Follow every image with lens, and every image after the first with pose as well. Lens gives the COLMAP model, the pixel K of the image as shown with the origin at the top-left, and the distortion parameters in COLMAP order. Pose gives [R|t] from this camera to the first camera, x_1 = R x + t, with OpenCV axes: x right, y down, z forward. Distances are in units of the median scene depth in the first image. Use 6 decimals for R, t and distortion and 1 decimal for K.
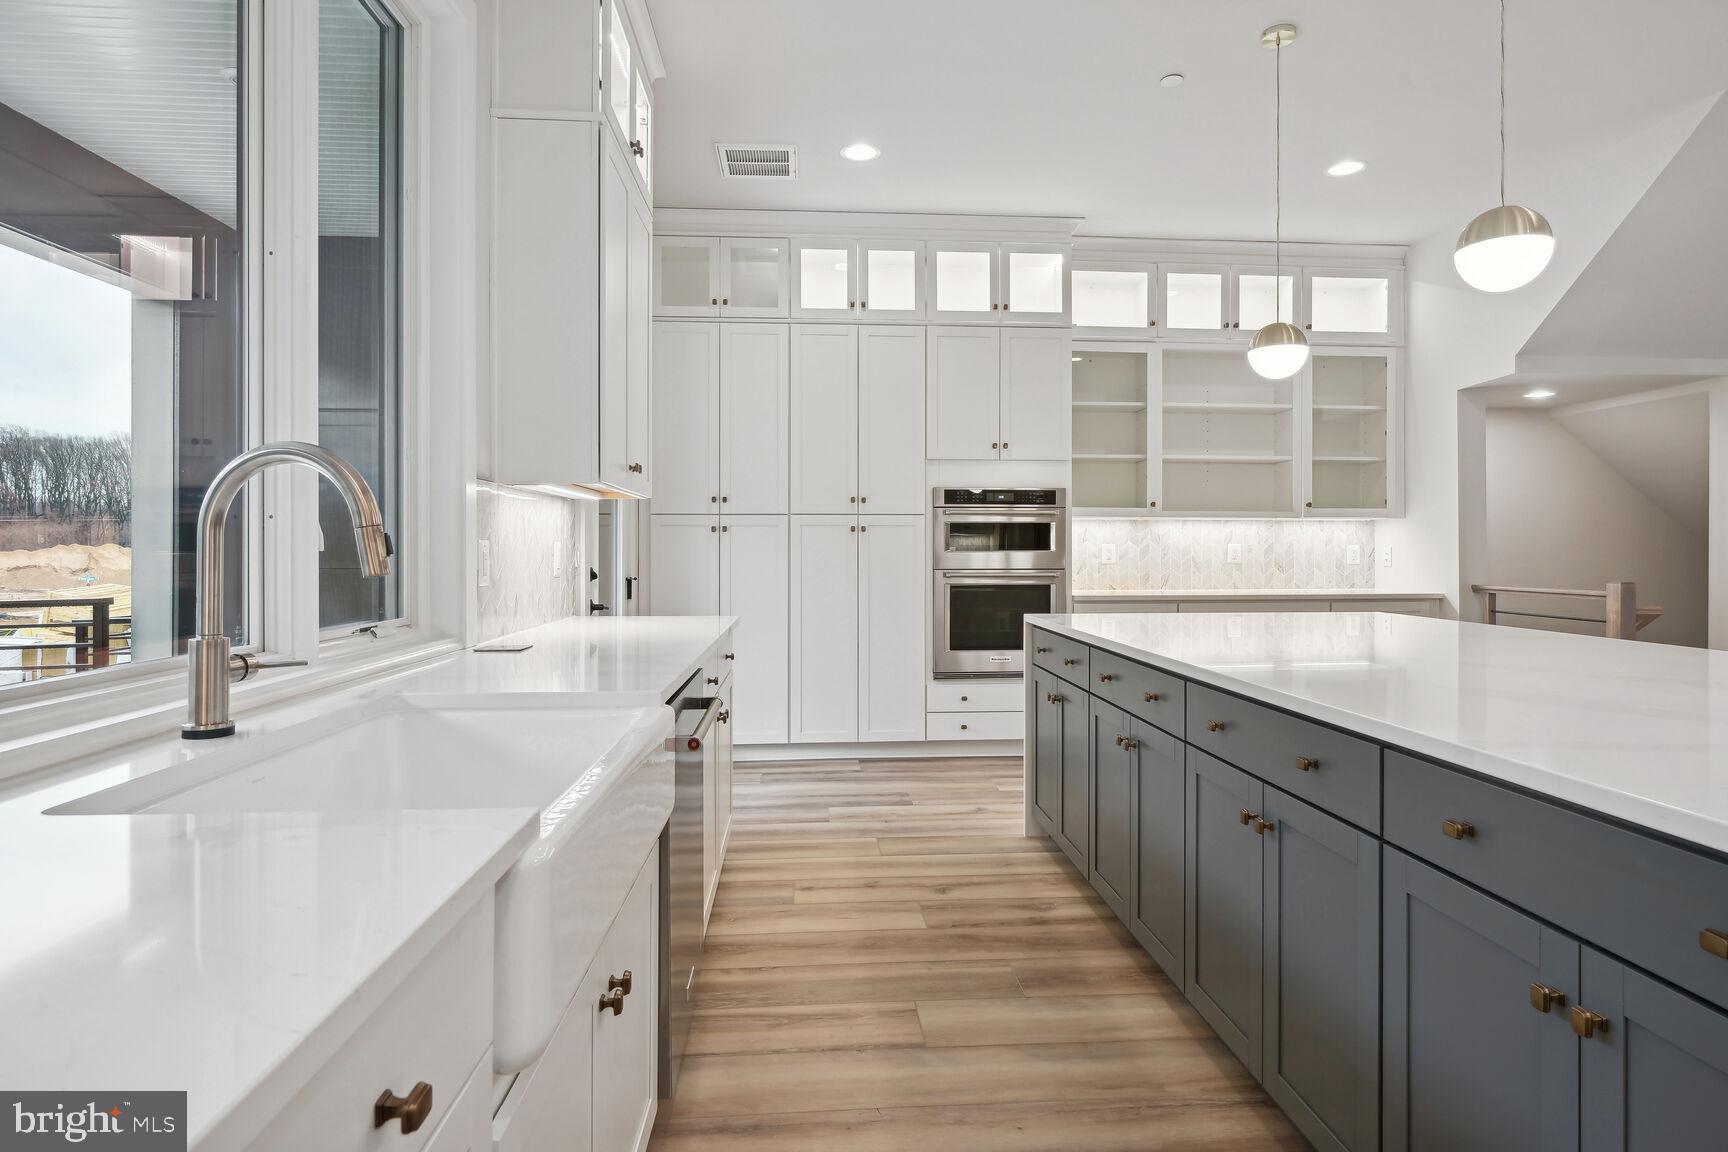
lens RADIAL K [[920.7, 0, 870.4], [0, 920.7, 547.7], [0, 0, 1]] dist [0.000240, -0.000080]
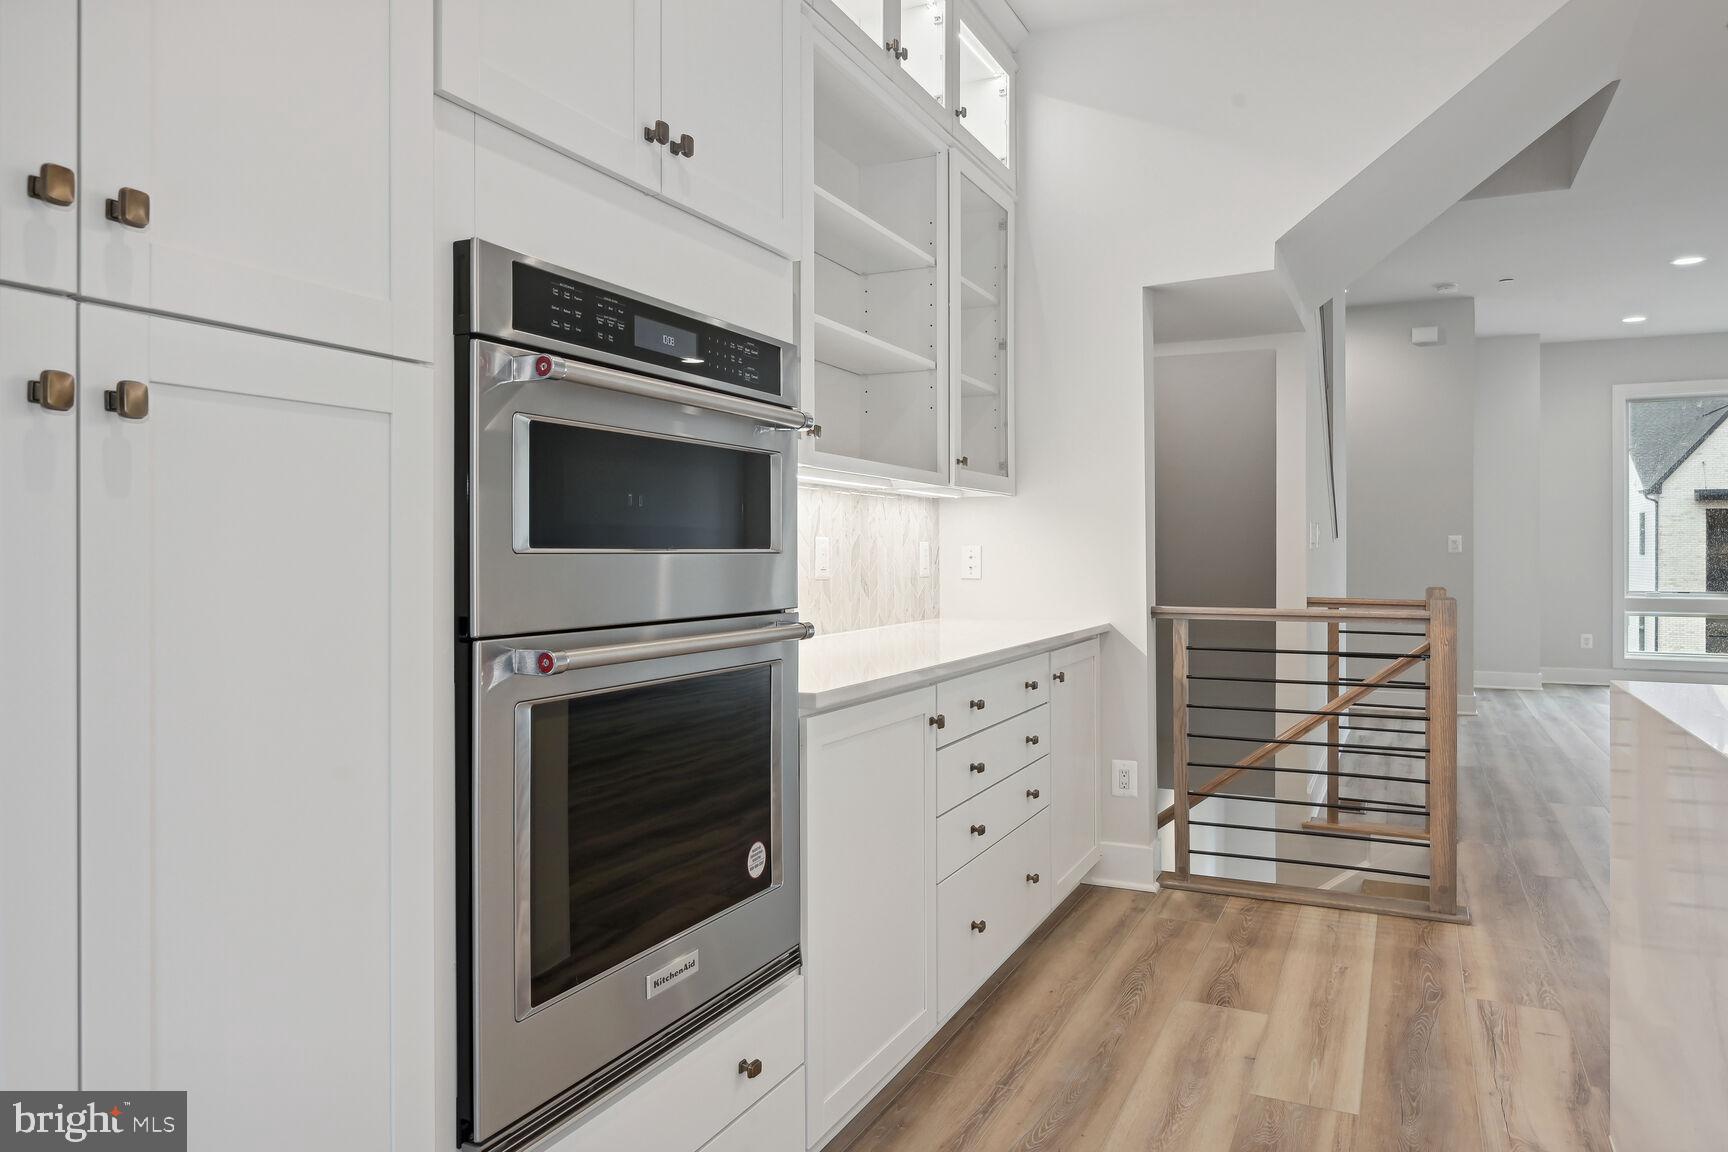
lens RADIAL K [[1139.3, 0, 862.6], [0, 1139.3, 548.3], [0, 0, 1]] dist [-0.005788, -0.001128]
pose [[0.500090, 0.004018, 0.865964, -0.106889], [-0.001353, 0.999992, -0.003859, 0.004293], [-0.865973, 0.000758, 0.500091, 0.805080]]
